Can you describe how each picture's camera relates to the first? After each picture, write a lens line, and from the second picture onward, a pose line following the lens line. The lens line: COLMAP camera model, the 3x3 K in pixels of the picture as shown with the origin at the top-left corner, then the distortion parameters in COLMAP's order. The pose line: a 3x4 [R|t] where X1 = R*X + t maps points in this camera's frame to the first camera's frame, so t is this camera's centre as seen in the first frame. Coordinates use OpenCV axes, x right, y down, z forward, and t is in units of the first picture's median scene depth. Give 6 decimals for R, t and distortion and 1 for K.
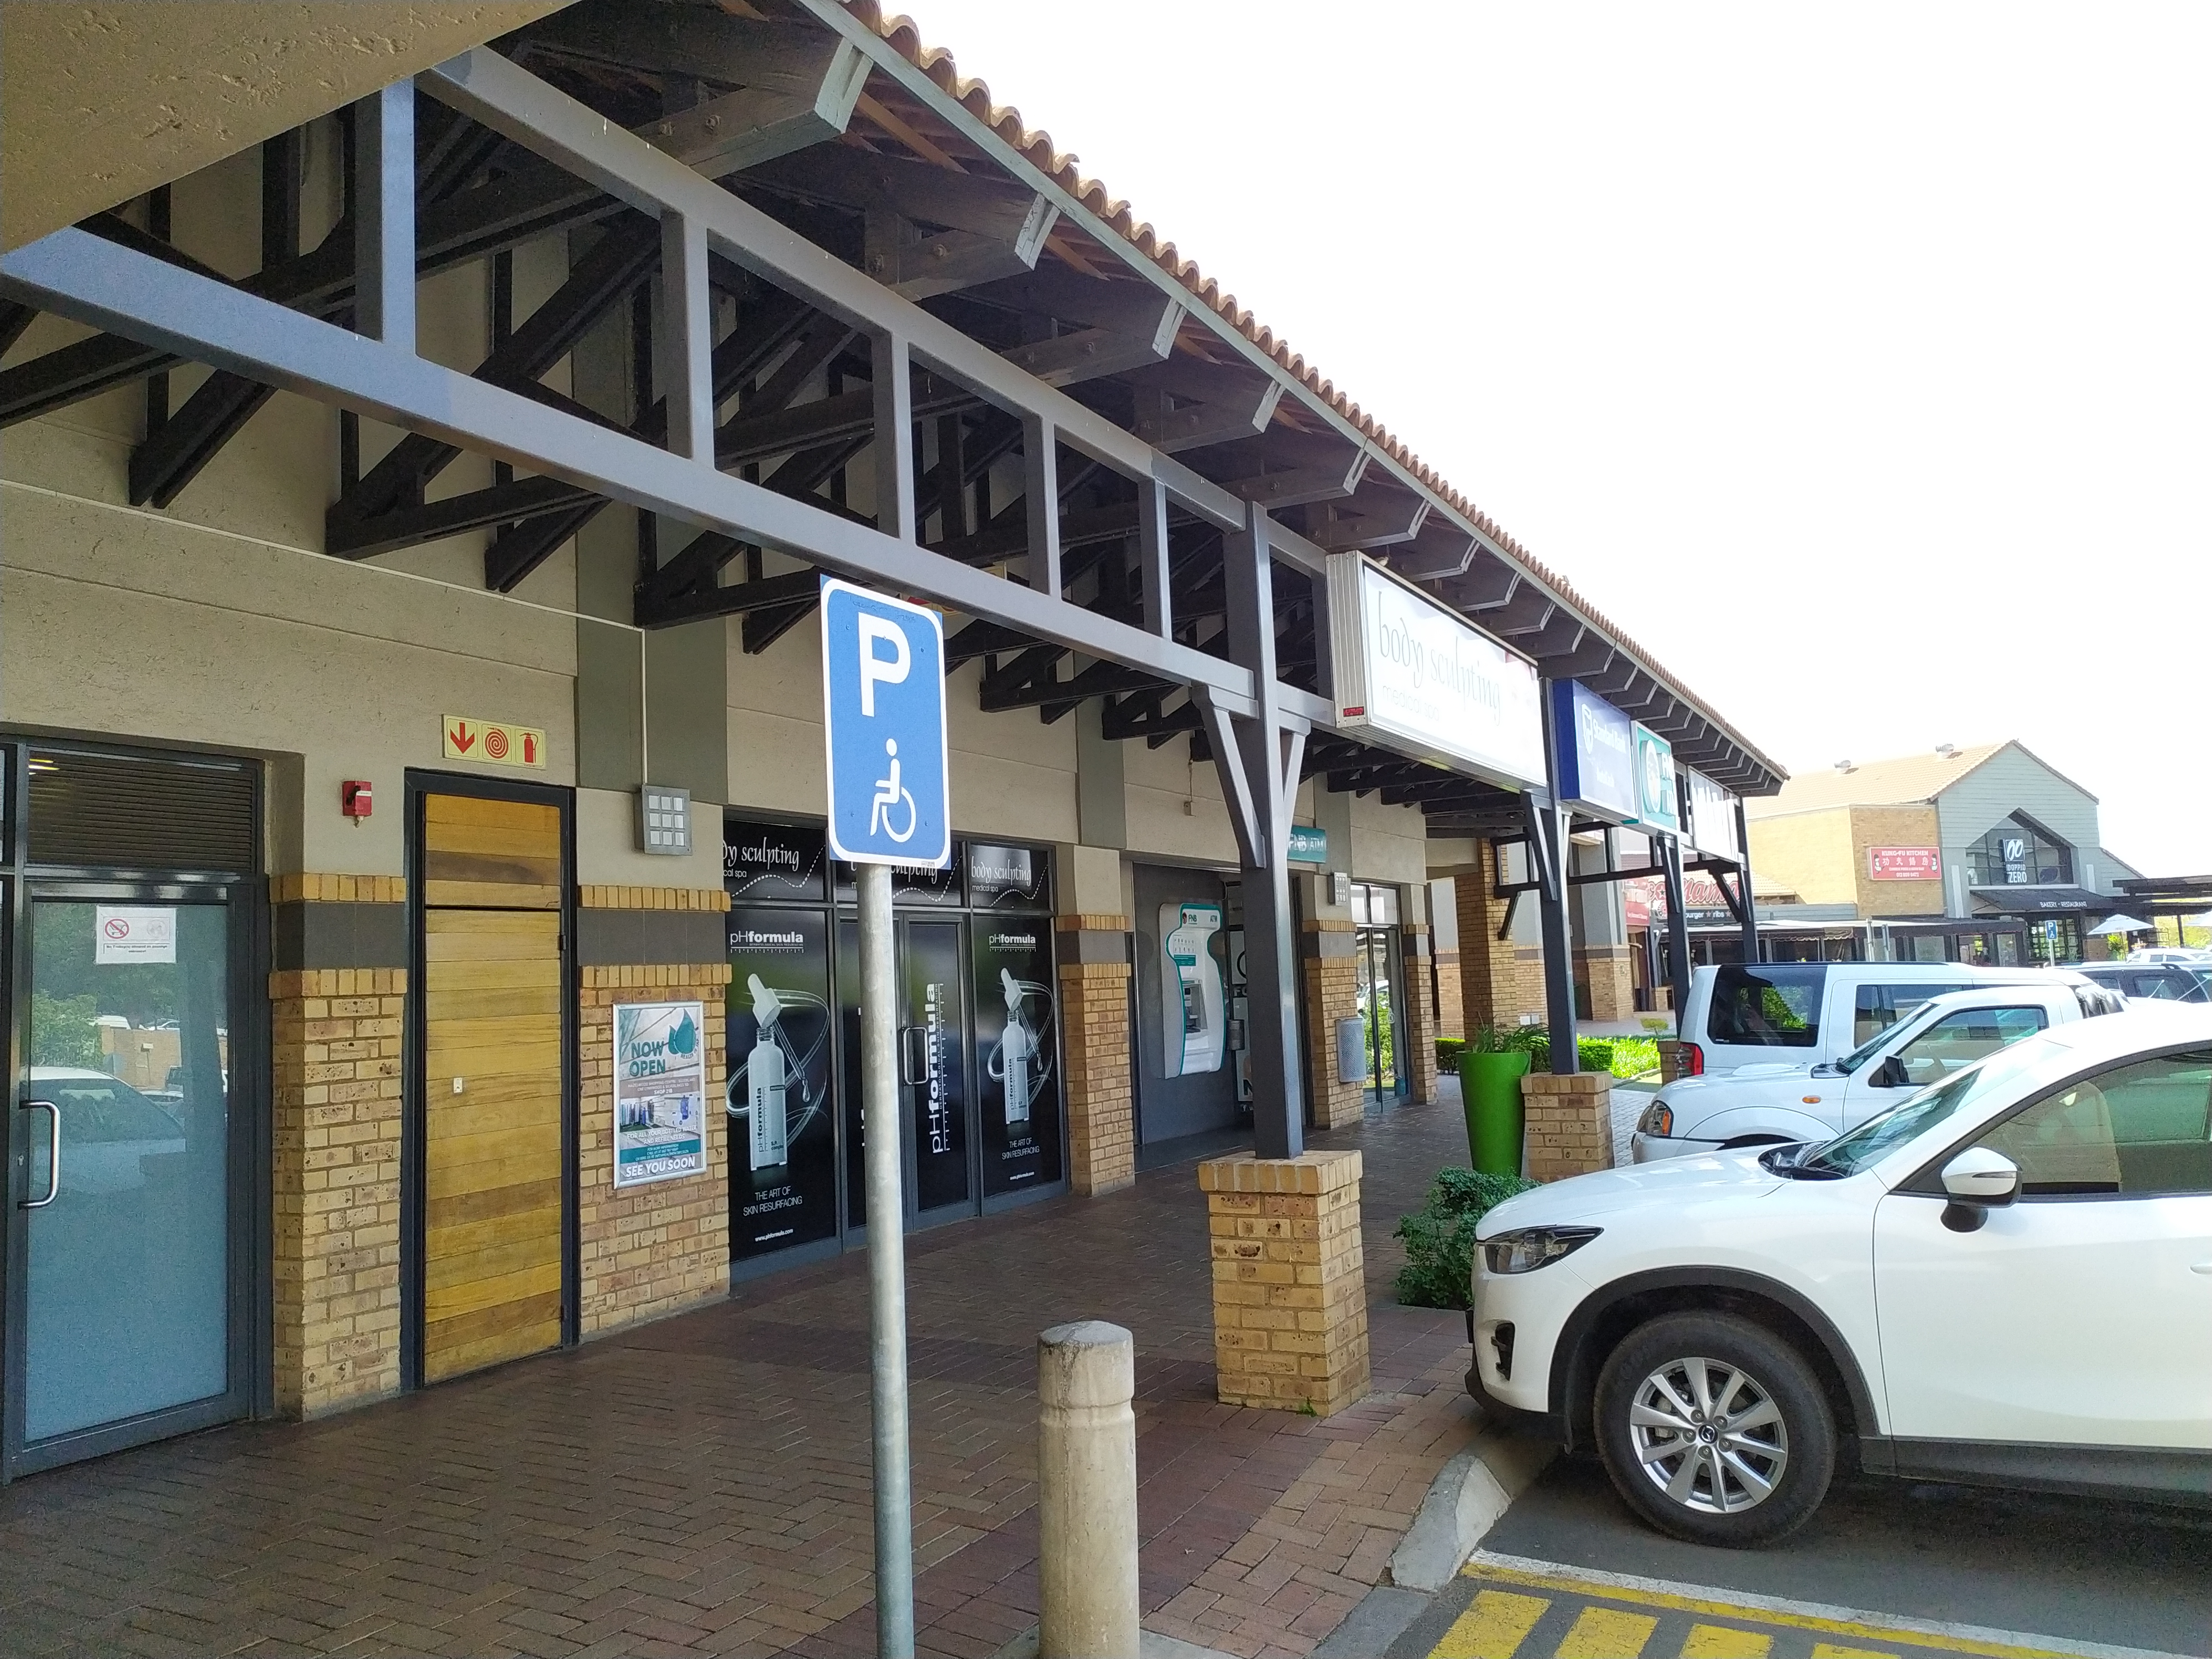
lens RADIAL K [[1644.0, 0, 1101.6], [0, 1644.0, 835.0], [0, 0, 1]] dist [0.032920, -0.009751]
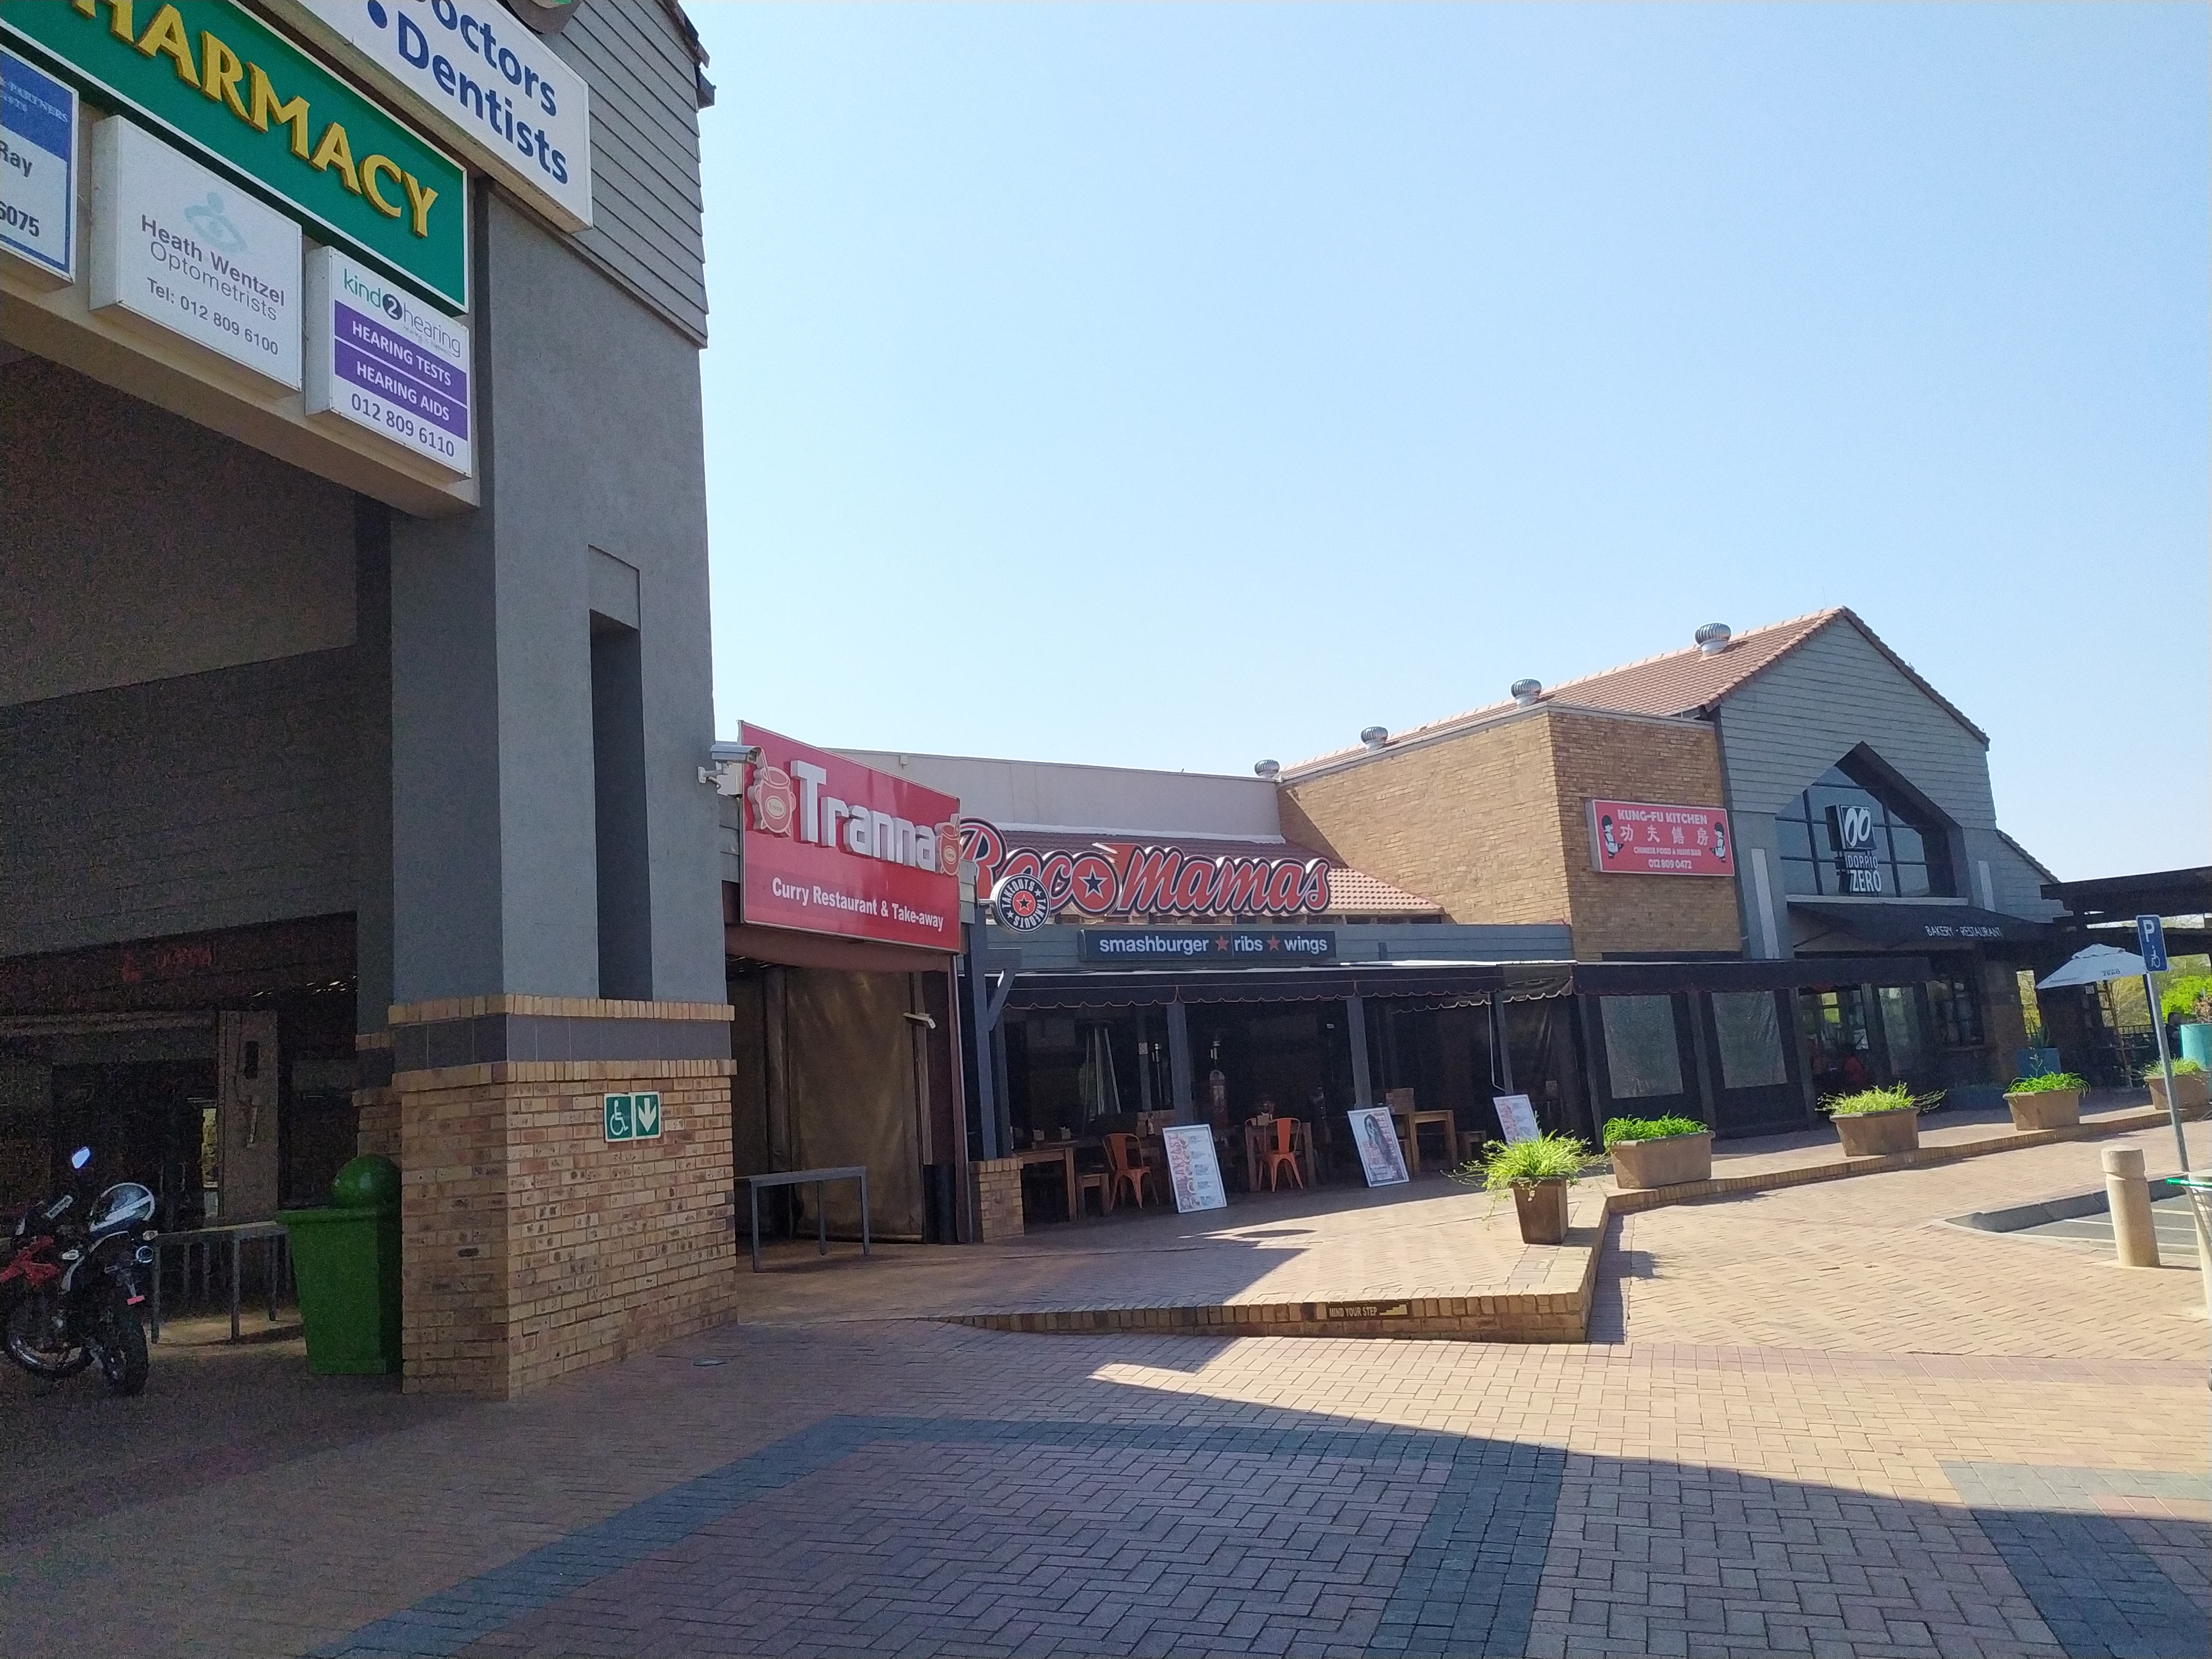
lens RADIAL K [[1644.0, 0, 1093.7], [0, 1644.0, 841.1], [0, 0, 1]] dist [0.032920, -0.009751]
pose [[0.985216, 0.001545, 0.171313, 0.249906], [0.009479, 0.997936, -0.063513, 0.044282], [-0.171057, 0.064198, 0.983167, 0.573727]]
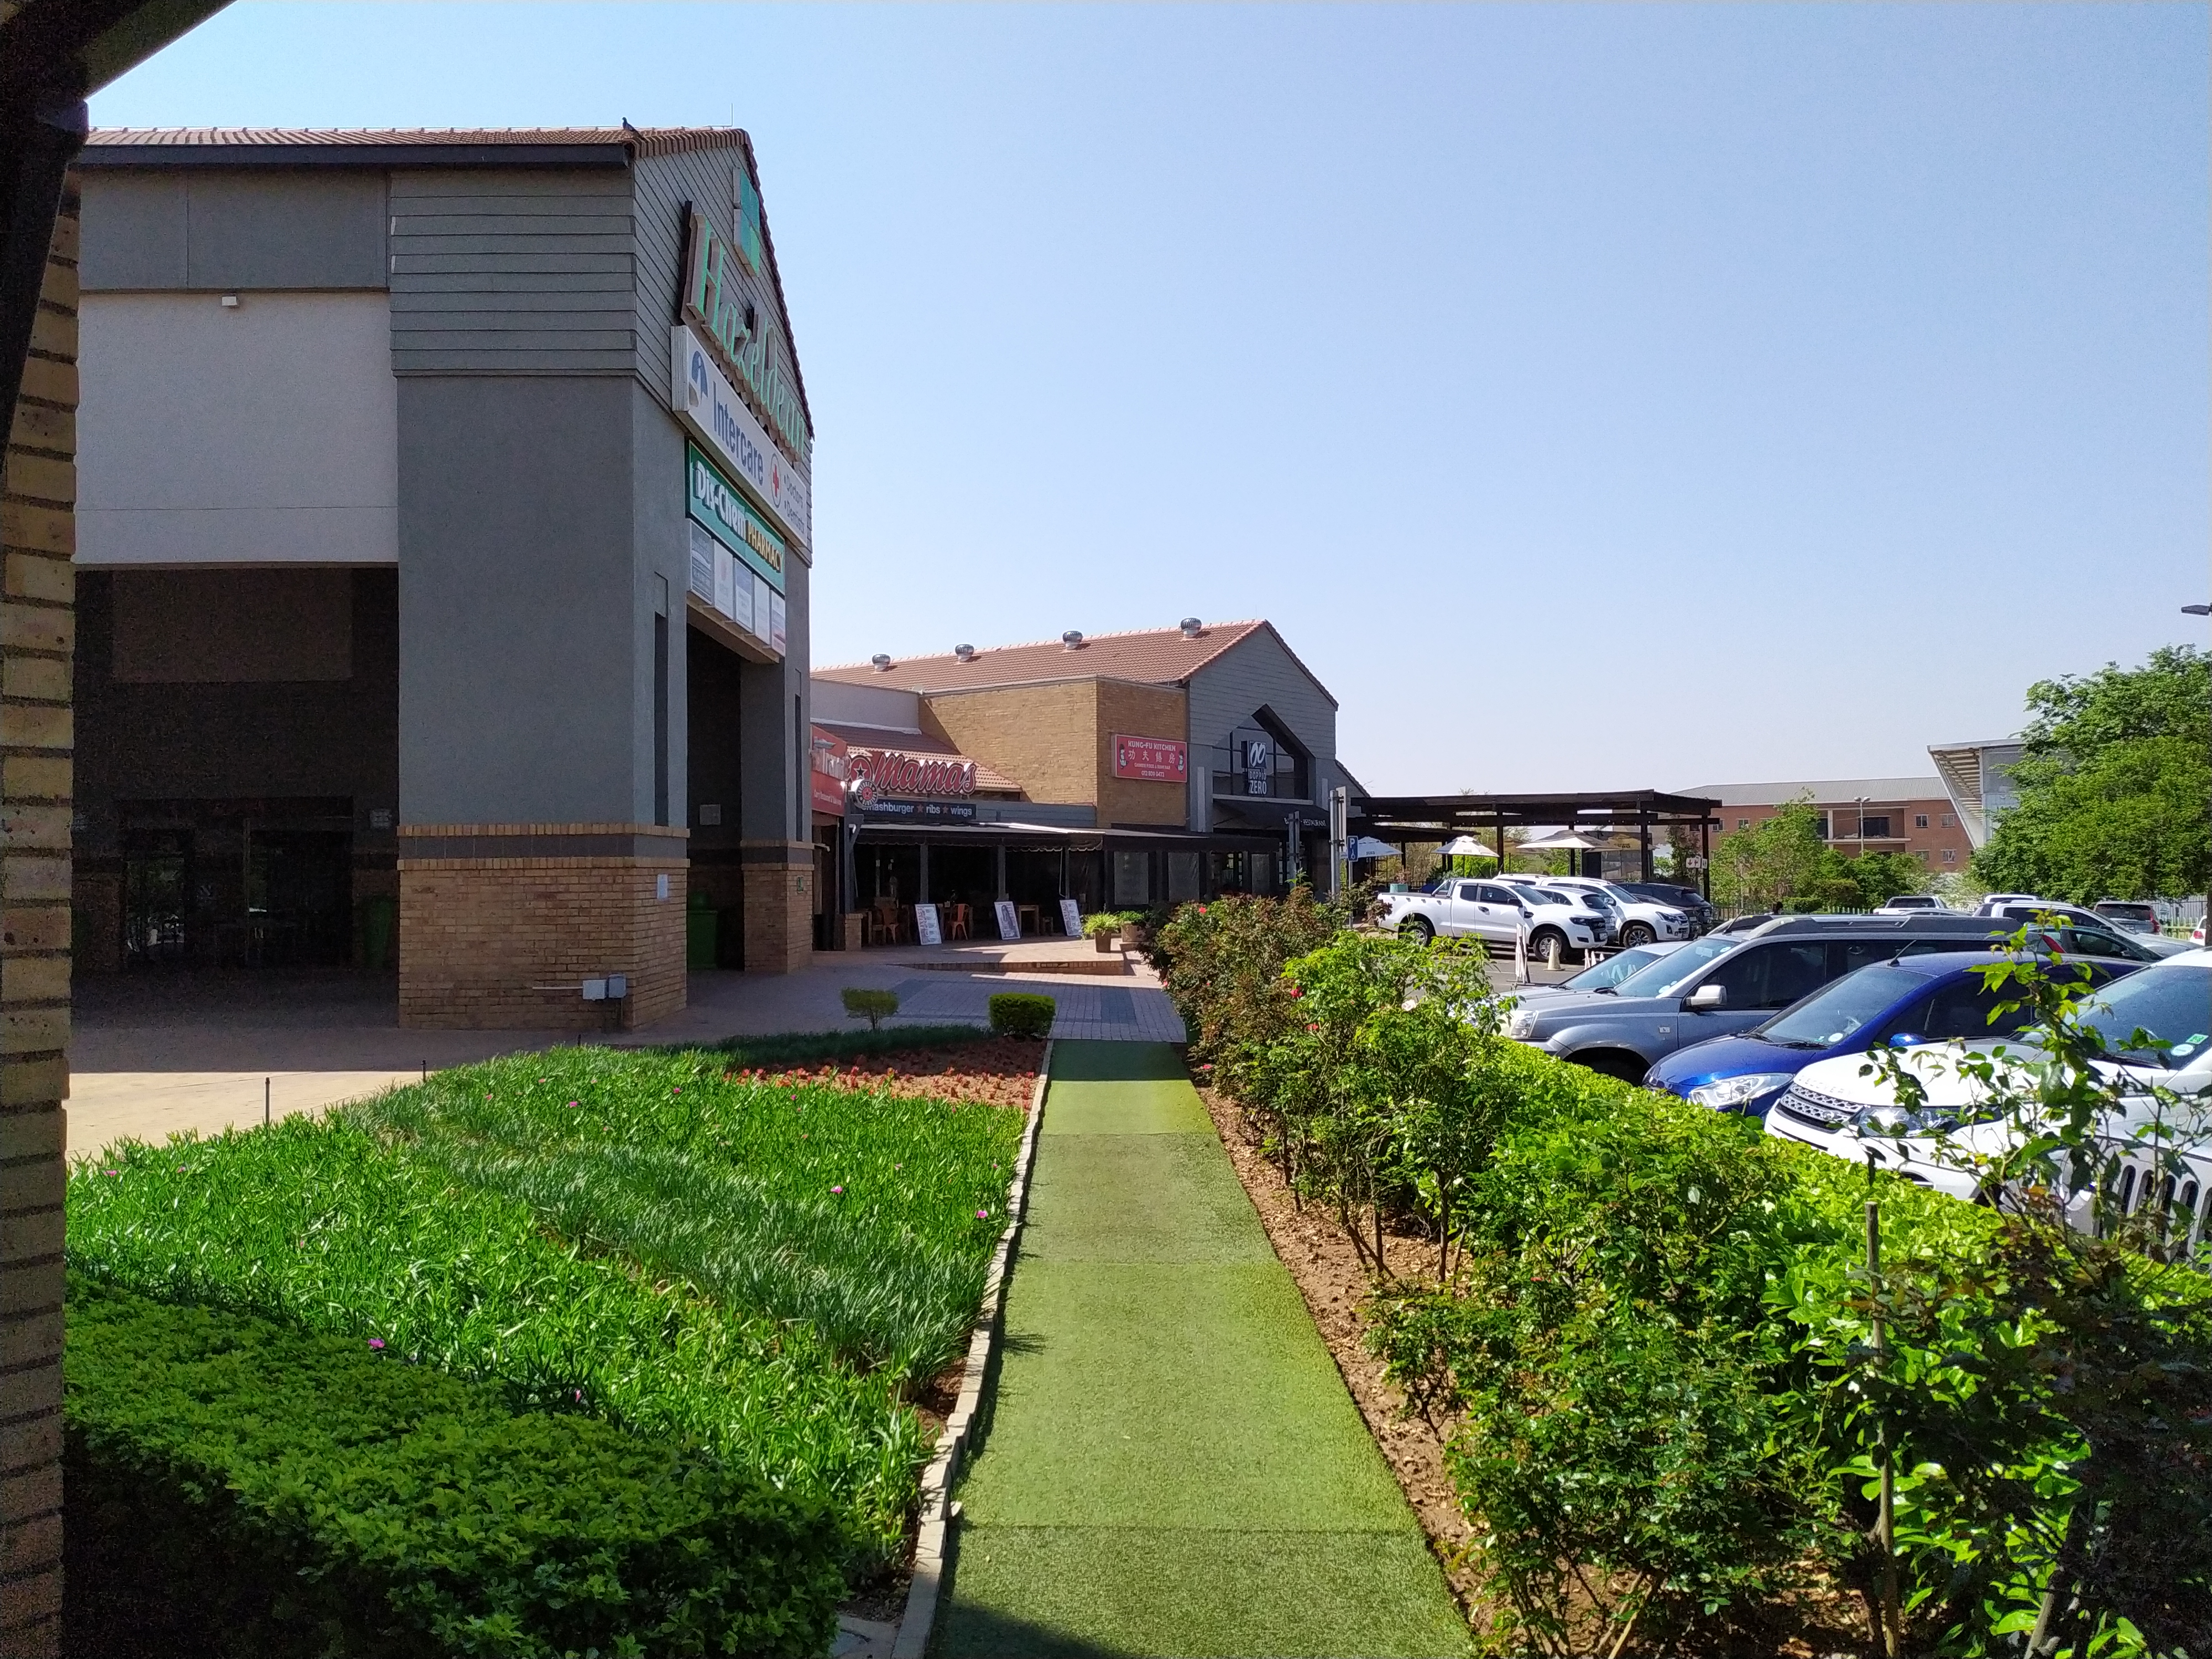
lens RADIAL K [[1644.0, 0, 1107.4], [0, 1644.0, 832.7], [0, 0, 1]] dist [0.032920, -0.009751]
pose [[0.877952, 0.047475, 0.476388, 0.096994], [-0.073006, 0.996710, 0.035216, 0.025580], [-0.473149, -0.065697, 0.878529, 0.320368]]
